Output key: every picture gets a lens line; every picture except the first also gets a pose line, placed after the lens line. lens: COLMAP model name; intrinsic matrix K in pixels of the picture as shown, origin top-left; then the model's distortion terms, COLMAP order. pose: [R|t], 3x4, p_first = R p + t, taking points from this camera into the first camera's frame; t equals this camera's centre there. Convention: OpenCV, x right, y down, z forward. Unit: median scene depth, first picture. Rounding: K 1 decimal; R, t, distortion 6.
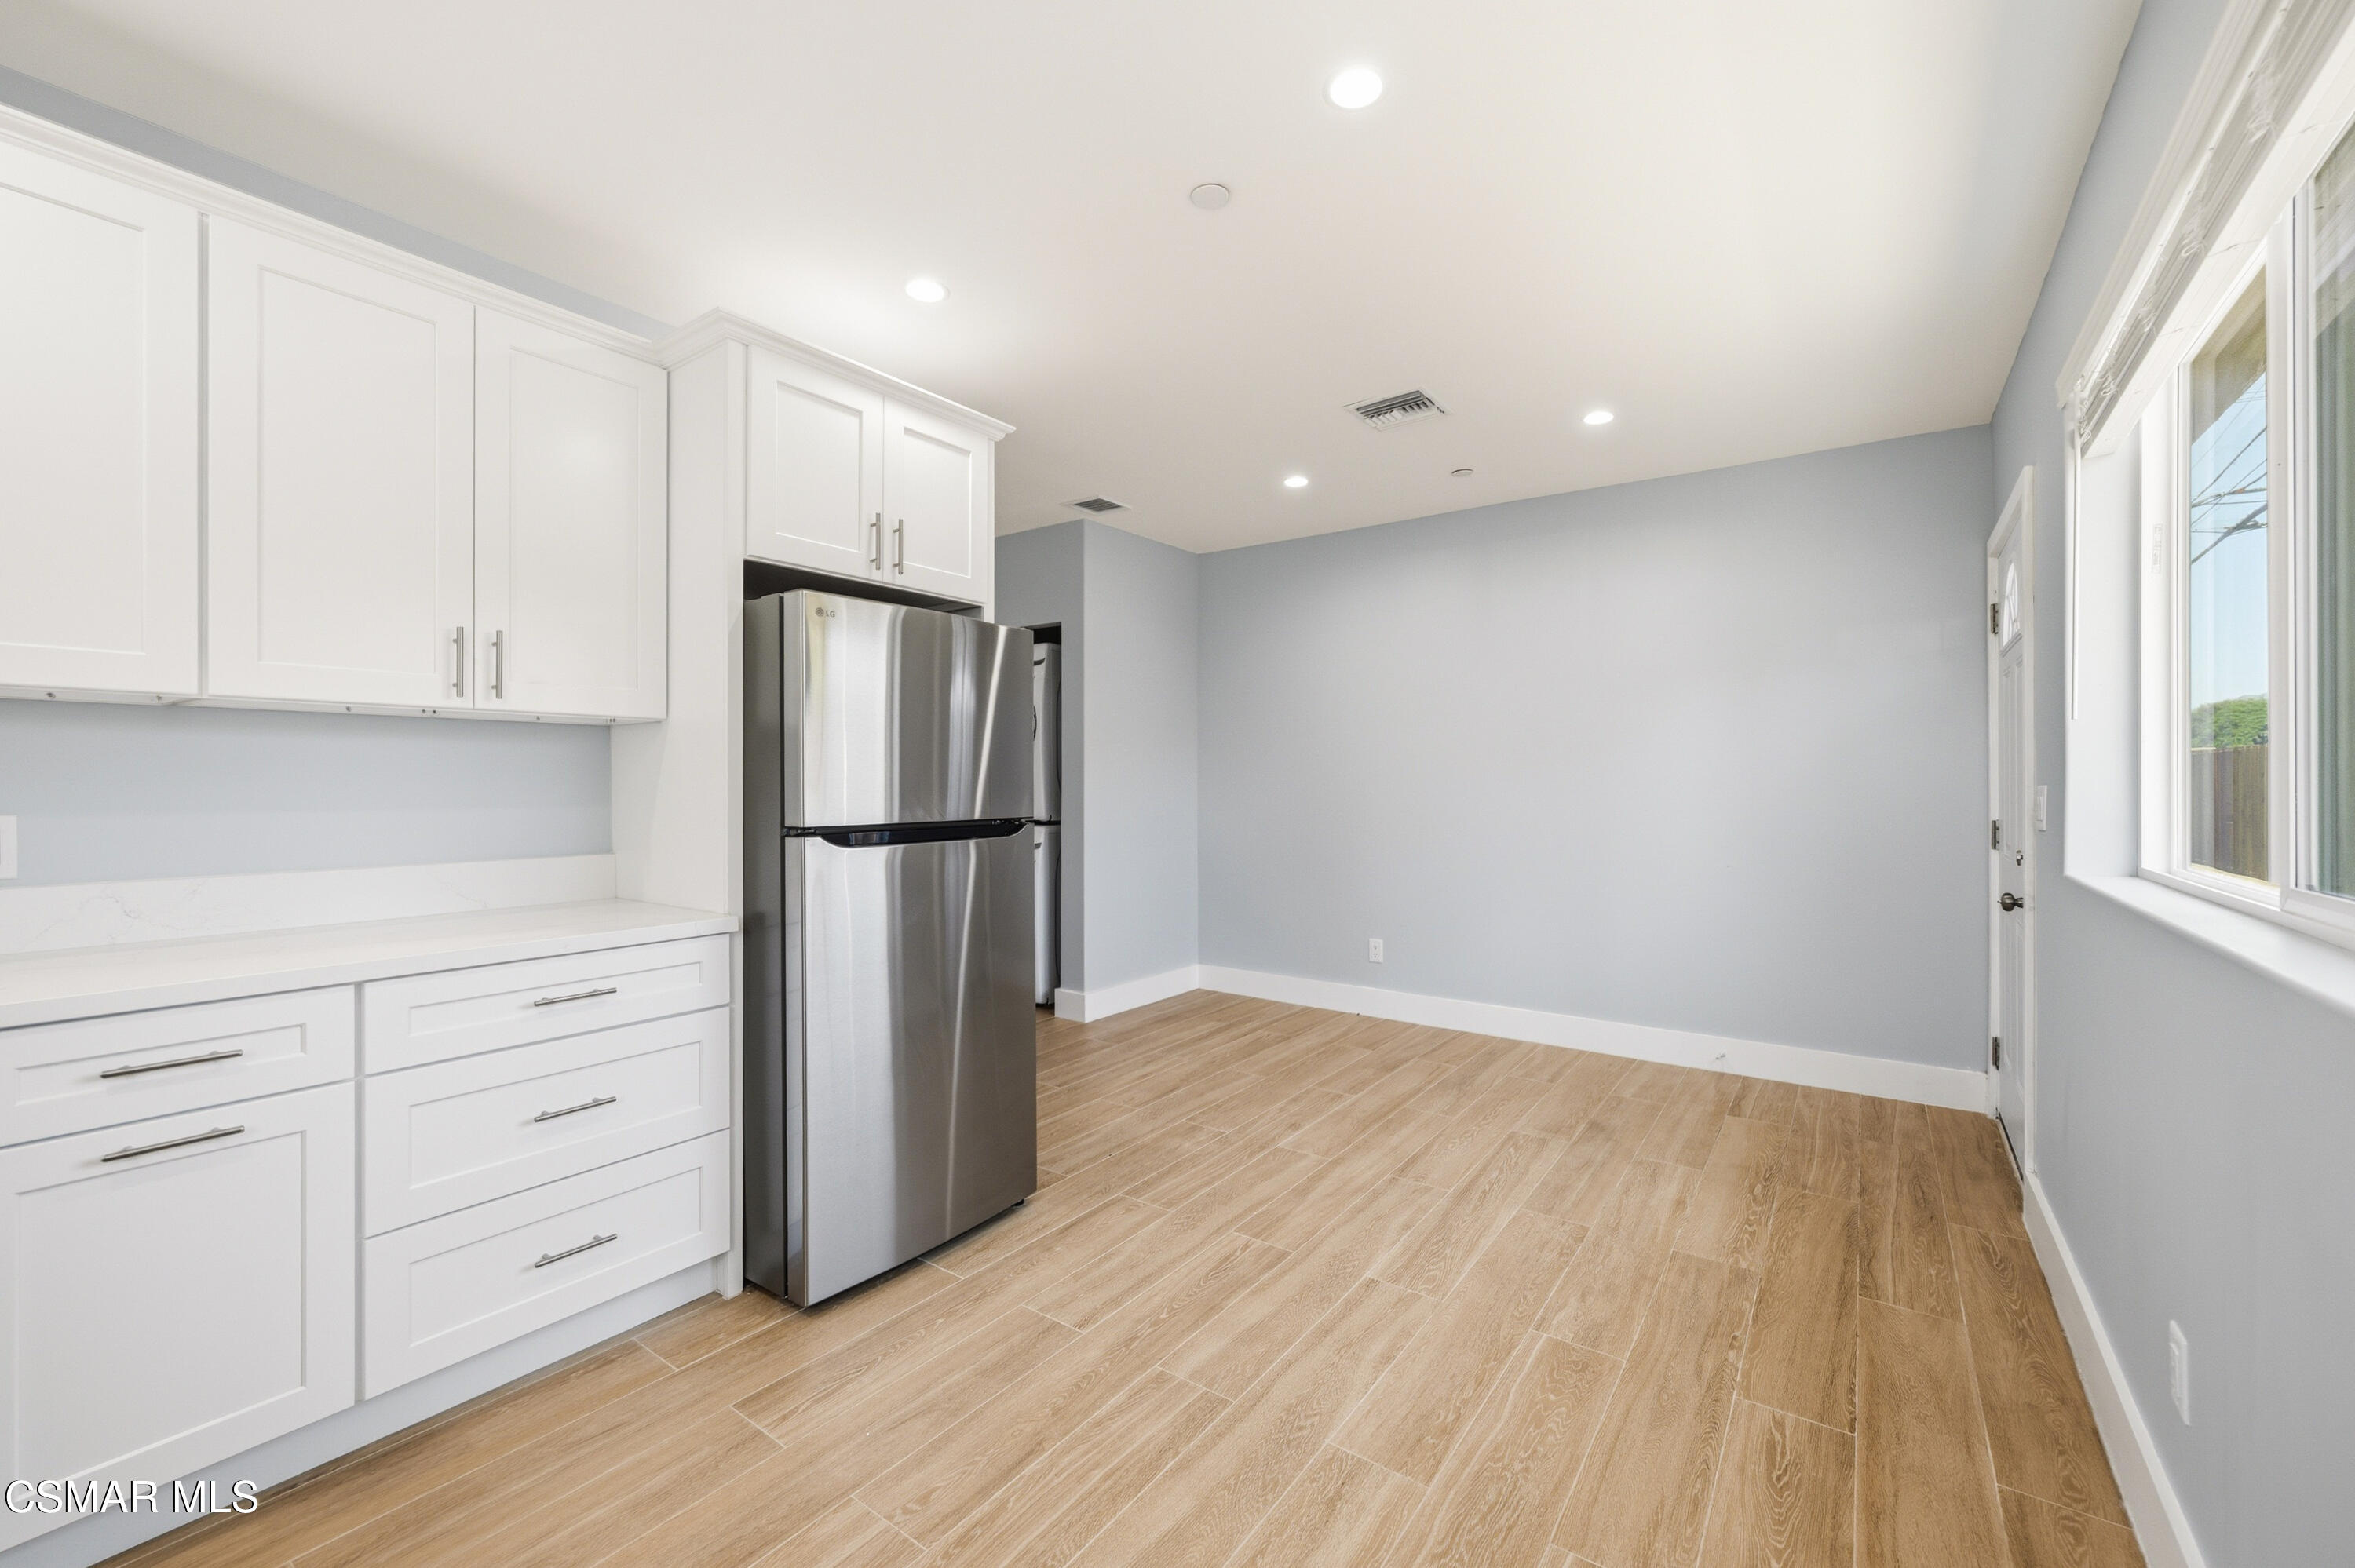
lens RADIAL K [[938.0, 0, 1180.7], [0, 938.0, 777.2], [0, 0, 1]] dist [-0.001741, 0.000414]
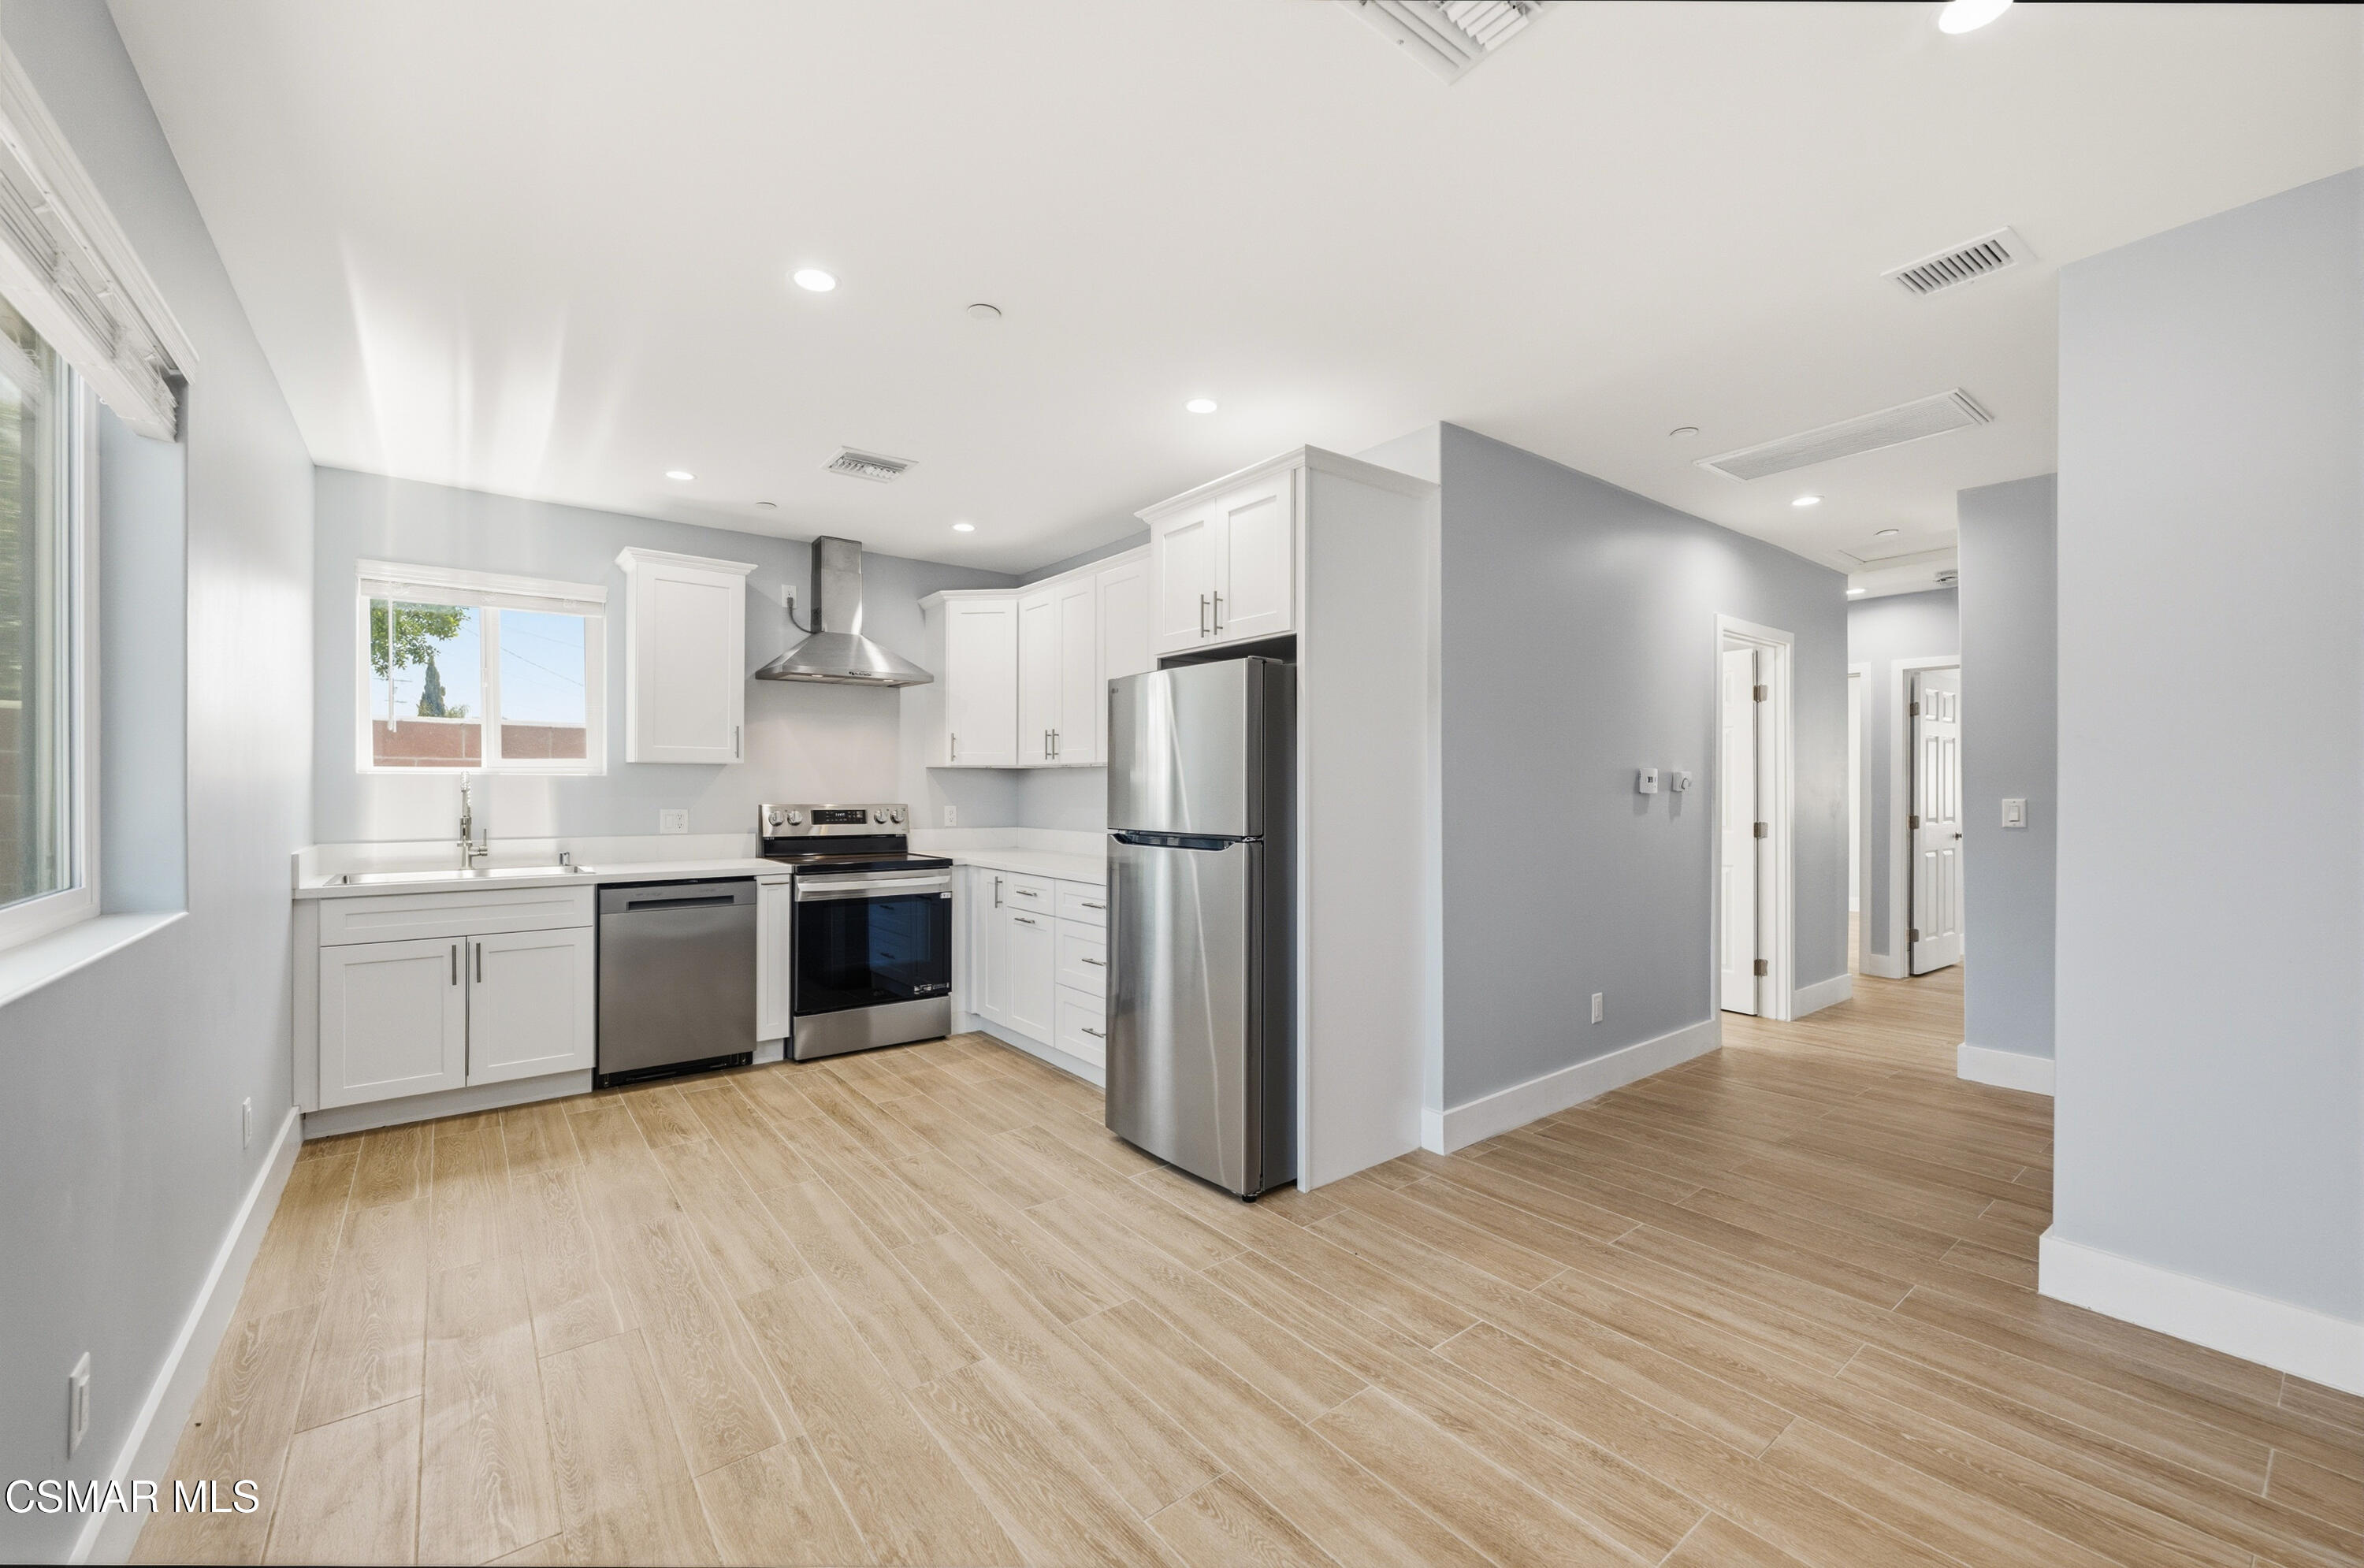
lens RADIAL K [[941.7, 0, 1187.1], [0, 941.7, 784.6], [0, 0, 1]] dist [-0.001741, 0.000414]
pose [[-0.268614, 0.000103, -0.963248, 0.938550], [0.003083, 0.999995, -0.000752, -0.015102], [0.963243, -0.003172, -0.268613, 1.320735]]
